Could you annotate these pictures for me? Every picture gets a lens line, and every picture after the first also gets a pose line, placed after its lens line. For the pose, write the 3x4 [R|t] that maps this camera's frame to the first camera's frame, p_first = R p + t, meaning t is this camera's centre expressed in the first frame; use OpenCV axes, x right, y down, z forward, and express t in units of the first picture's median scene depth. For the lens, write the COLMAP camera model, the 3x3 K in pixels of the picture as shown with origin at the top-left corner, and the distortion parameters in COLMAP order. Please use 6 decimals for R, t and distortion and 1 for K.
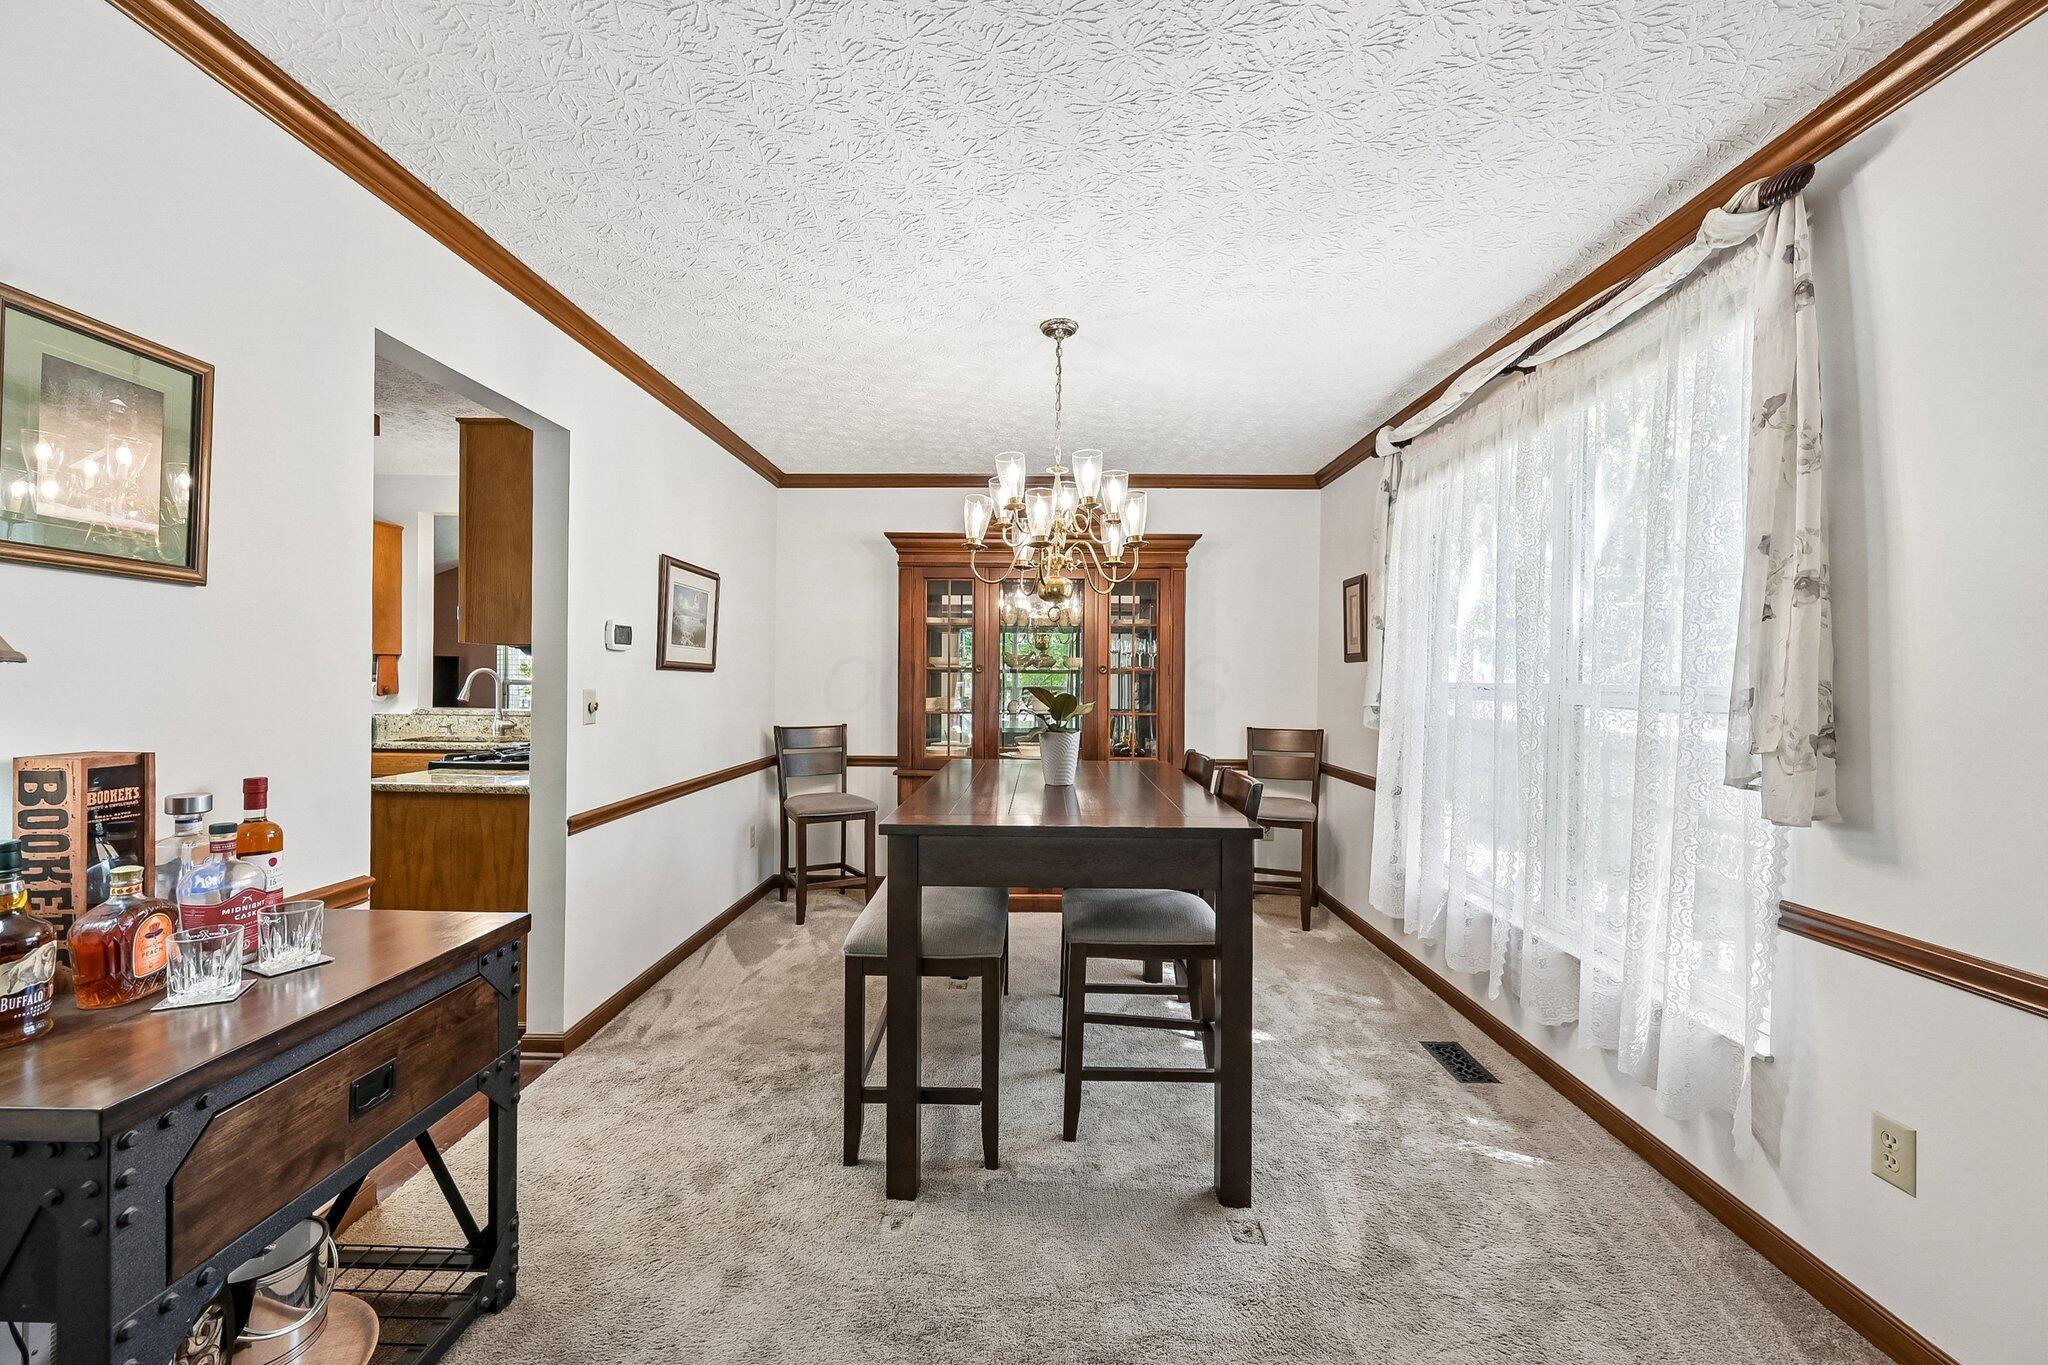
lens RADIAL K [[829.8, 0, 1020.1], [0, 829.8, 682.2], [0, 0, 1]] dist [0.003114, 0.000538]
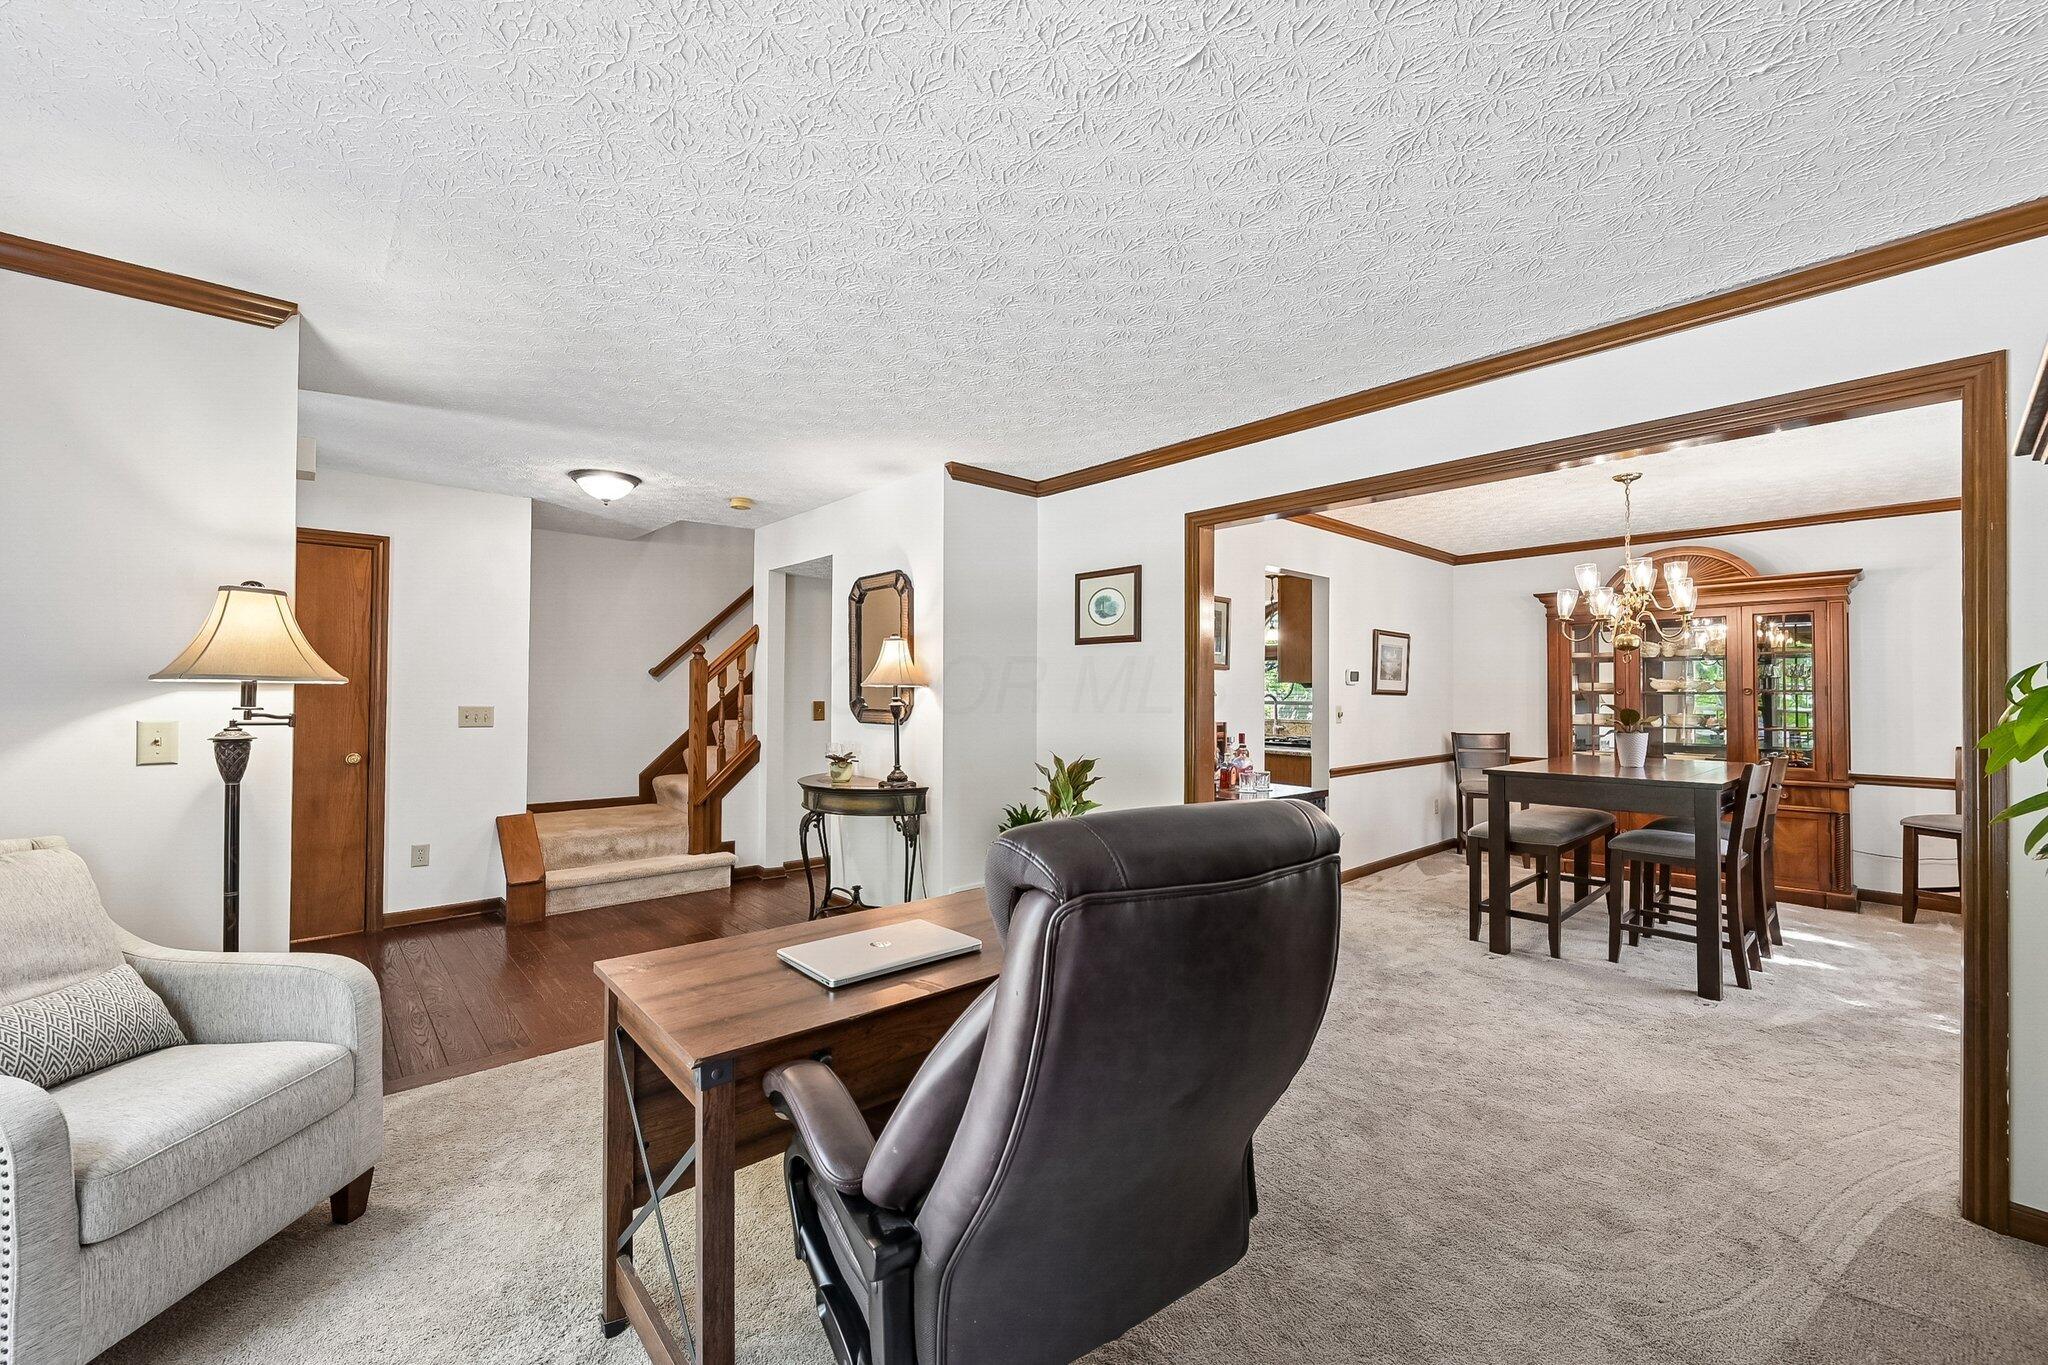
lens RADIAL K [[829.8, 0, 1019.2], [0, 829.8, 685.8], [0, 0, 1]] dist [0.003114, 0.000538]
pose [[0.693420, -0.014949, -0.720378, 0.334743], [-0.000943, 0.999765, -0.021655, 0.004698], [0.720533, 0.015695, 0.693243, -0.814759]]
